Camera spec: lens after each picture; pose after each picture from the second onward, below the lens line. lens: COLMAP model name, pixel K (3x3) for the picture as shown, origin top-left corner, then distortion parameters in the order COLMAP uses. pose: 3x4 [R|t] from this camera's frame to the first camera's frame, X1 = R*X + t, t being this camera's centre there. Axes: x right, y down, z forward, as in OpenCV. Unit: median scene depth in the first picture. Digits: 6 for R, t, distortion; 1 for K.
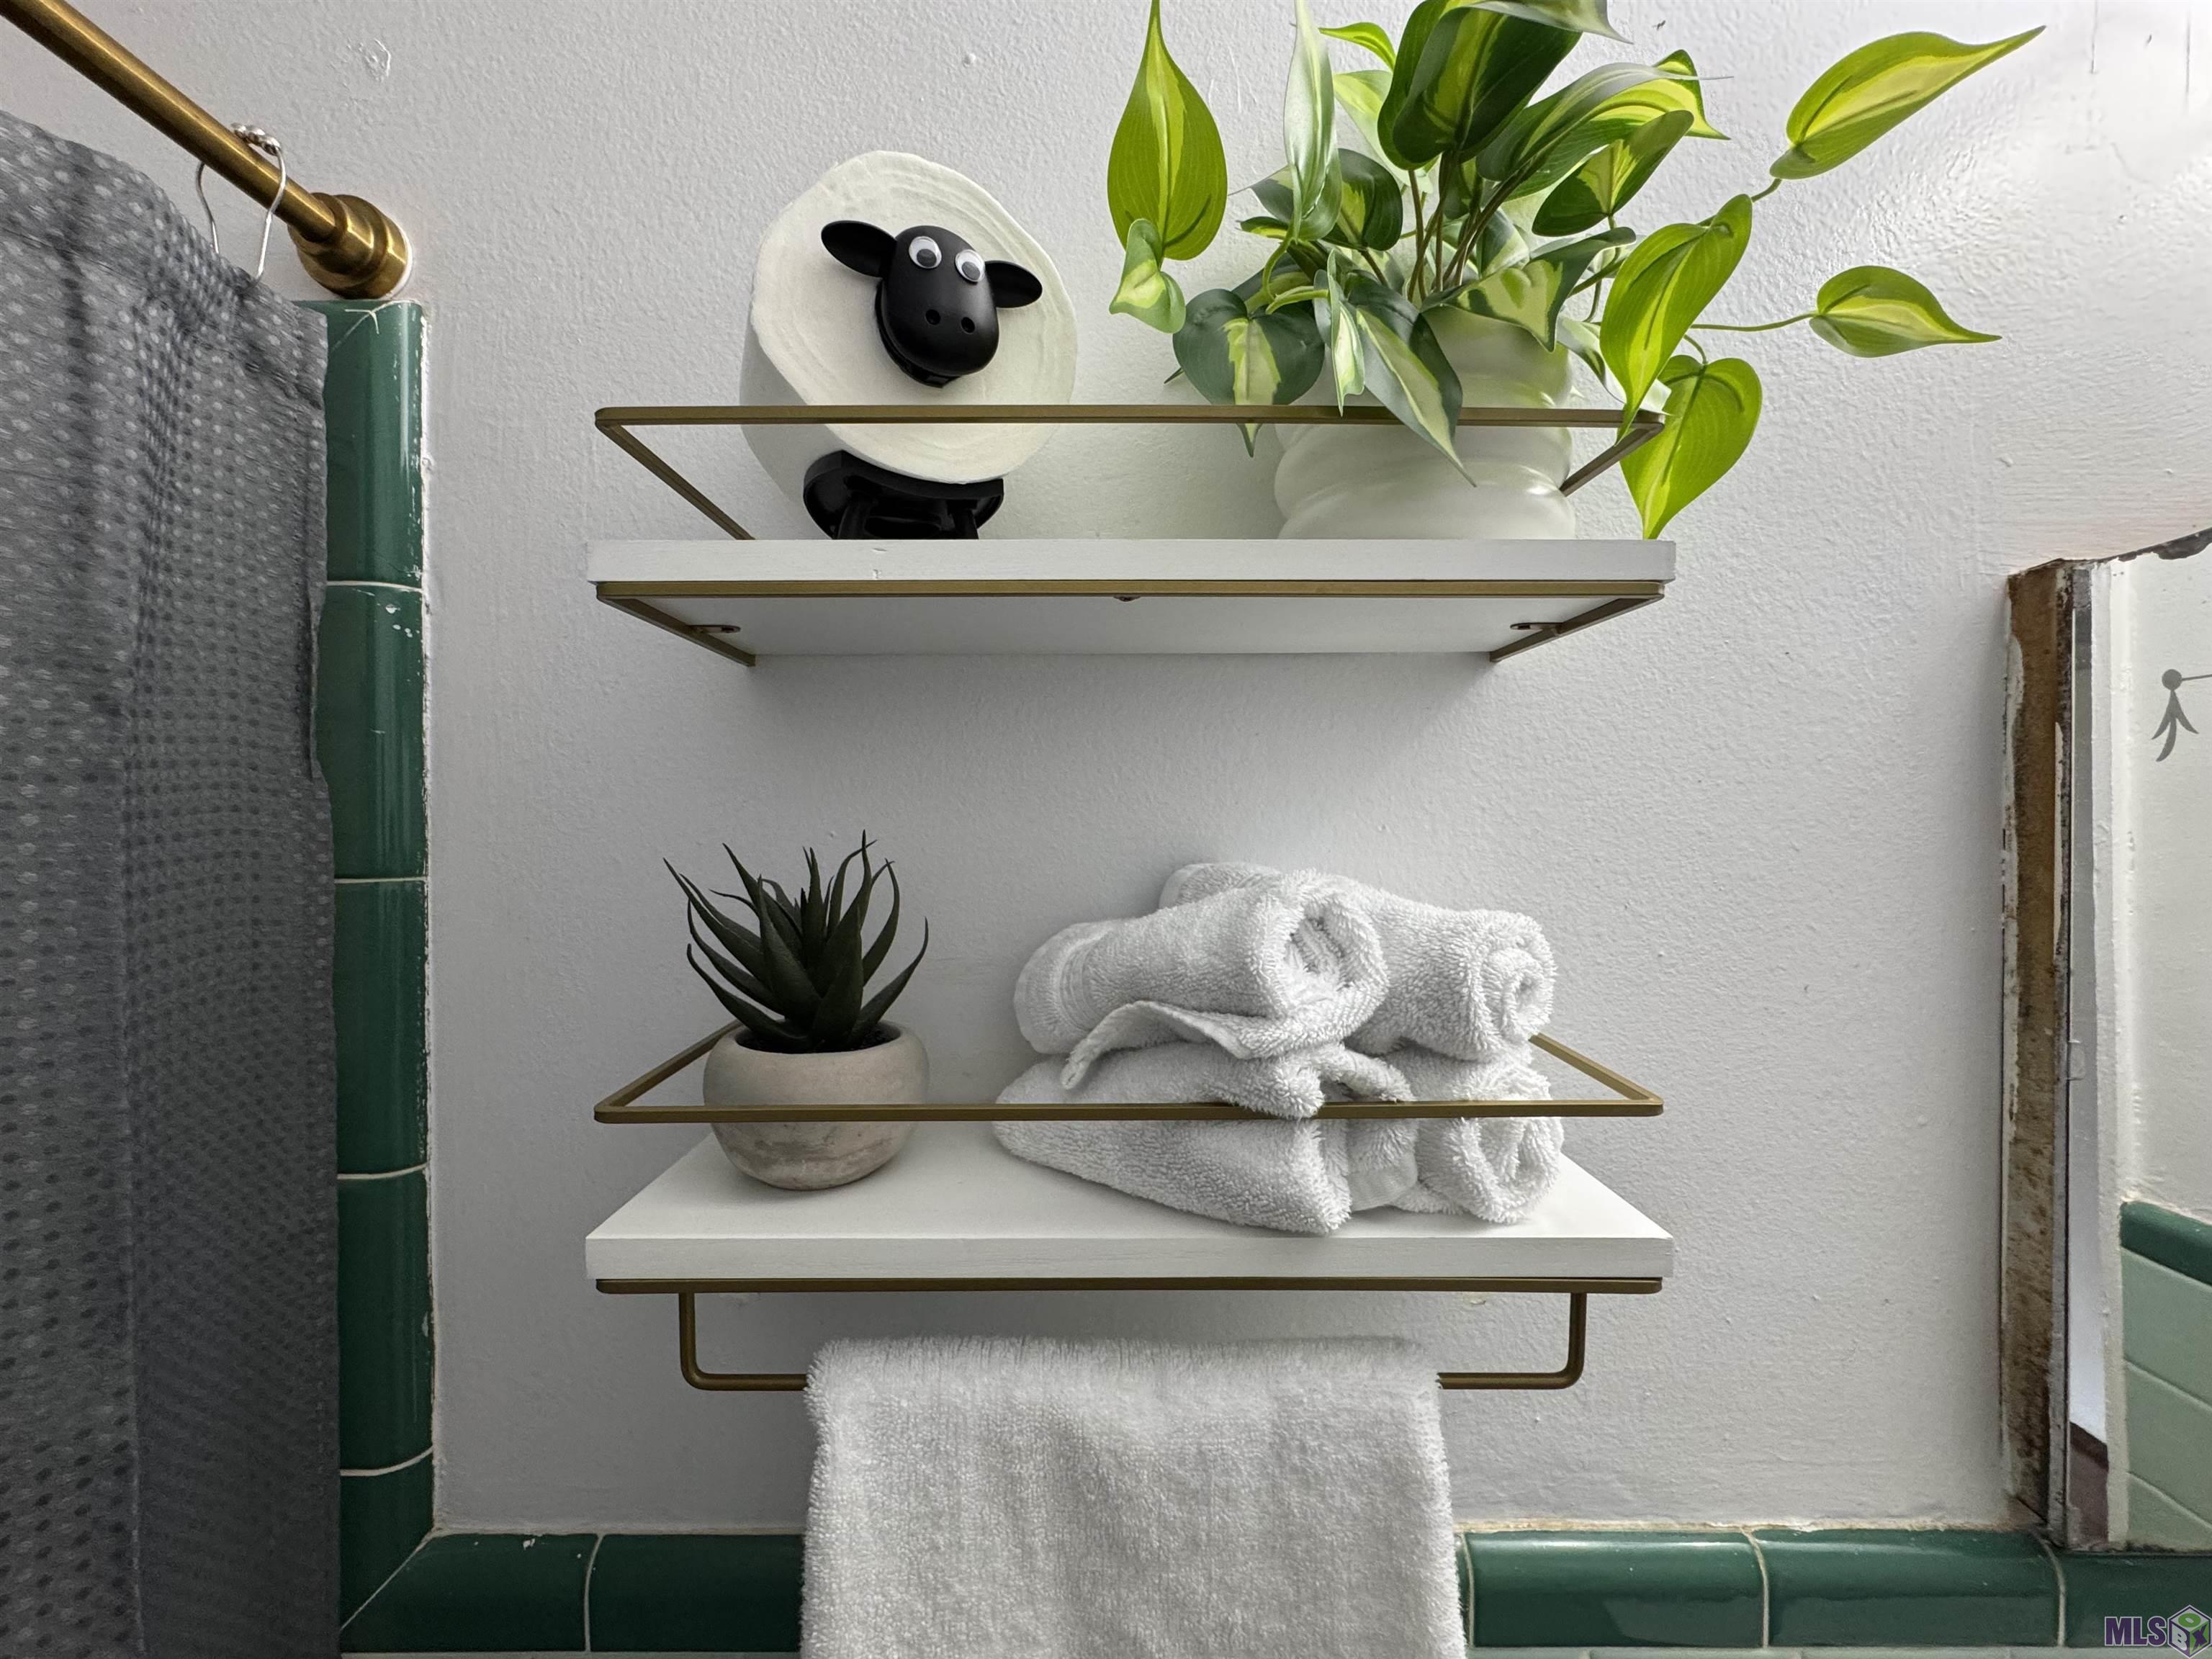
lens RADIAL K [[889.8, 0, 1106.0], [0, 889.8, 829.5], [0, 0, 1]] dist [-0.000564, -0.000115]
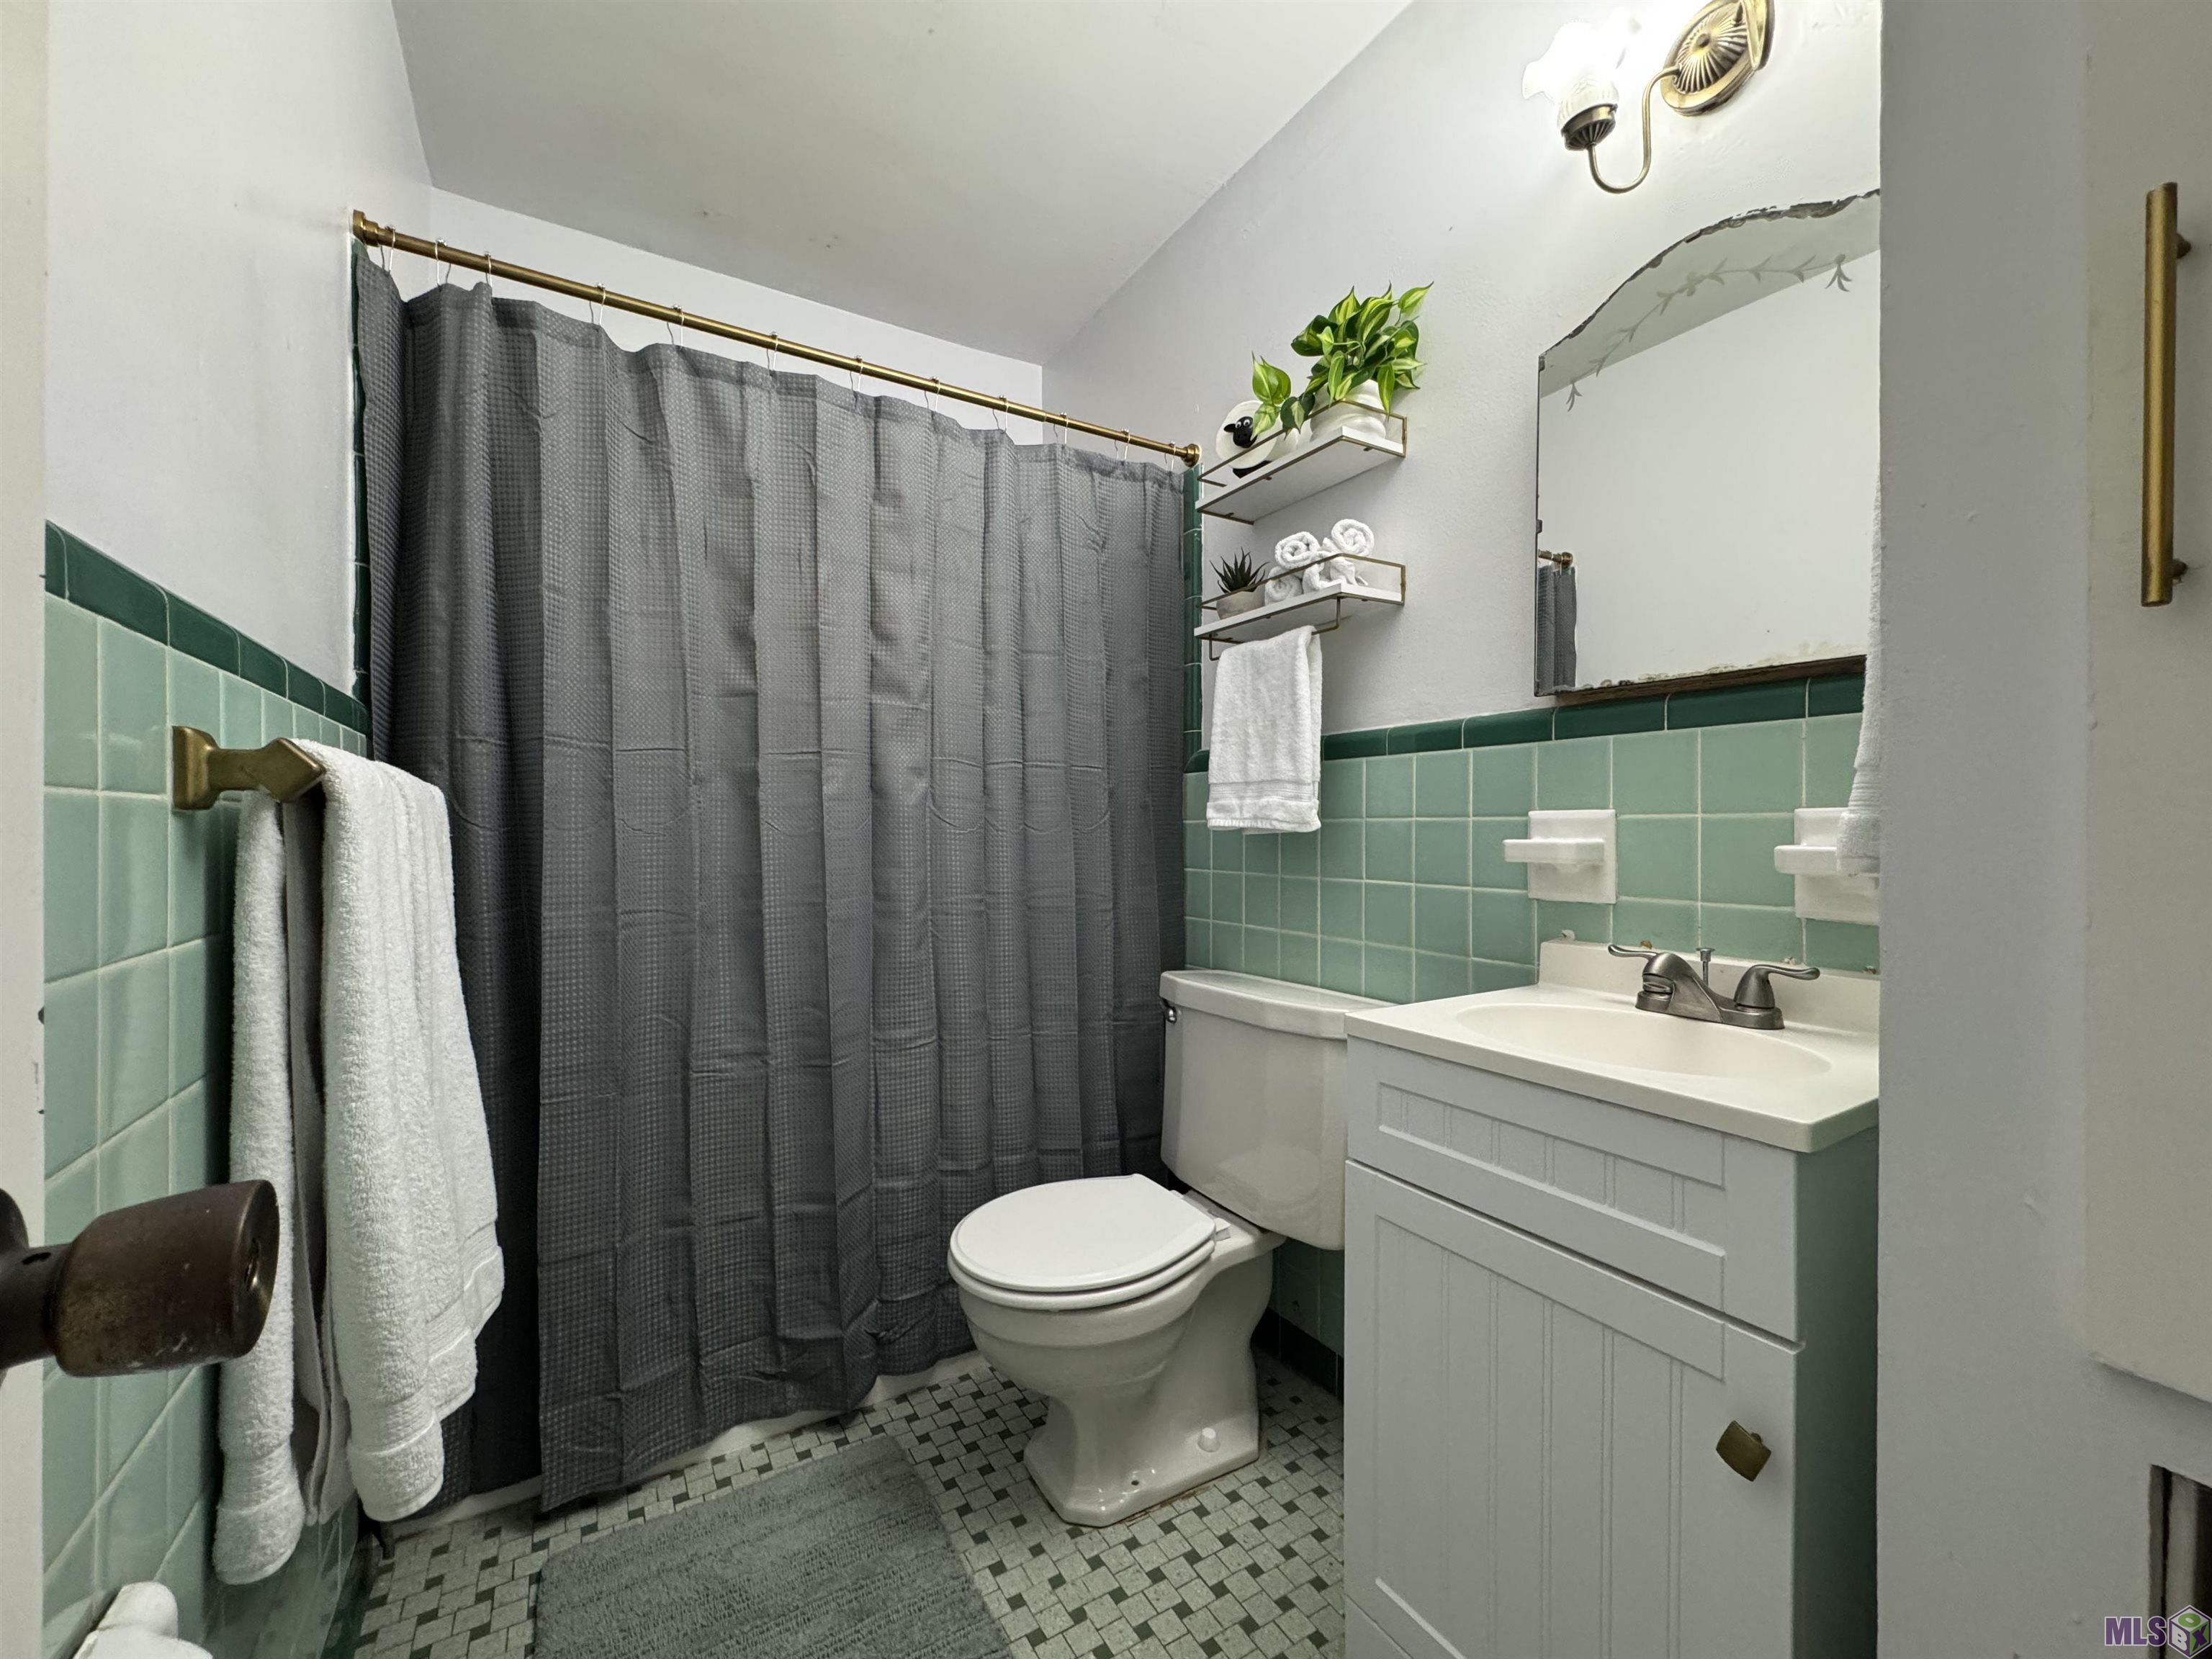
lens RADIAL K [[889.8, 0, 1106.0], [0, 889.8, 829.5], [0, 0, 1]] dist [-0.000564, -0.000115]
pose [[0.517765, 0.000965, -0.855522, 3.259568], [-0.008794, 0.999953, -0.004194, 1.471564], [0.855478, 0.009695, 0.517749, -1.957597]]
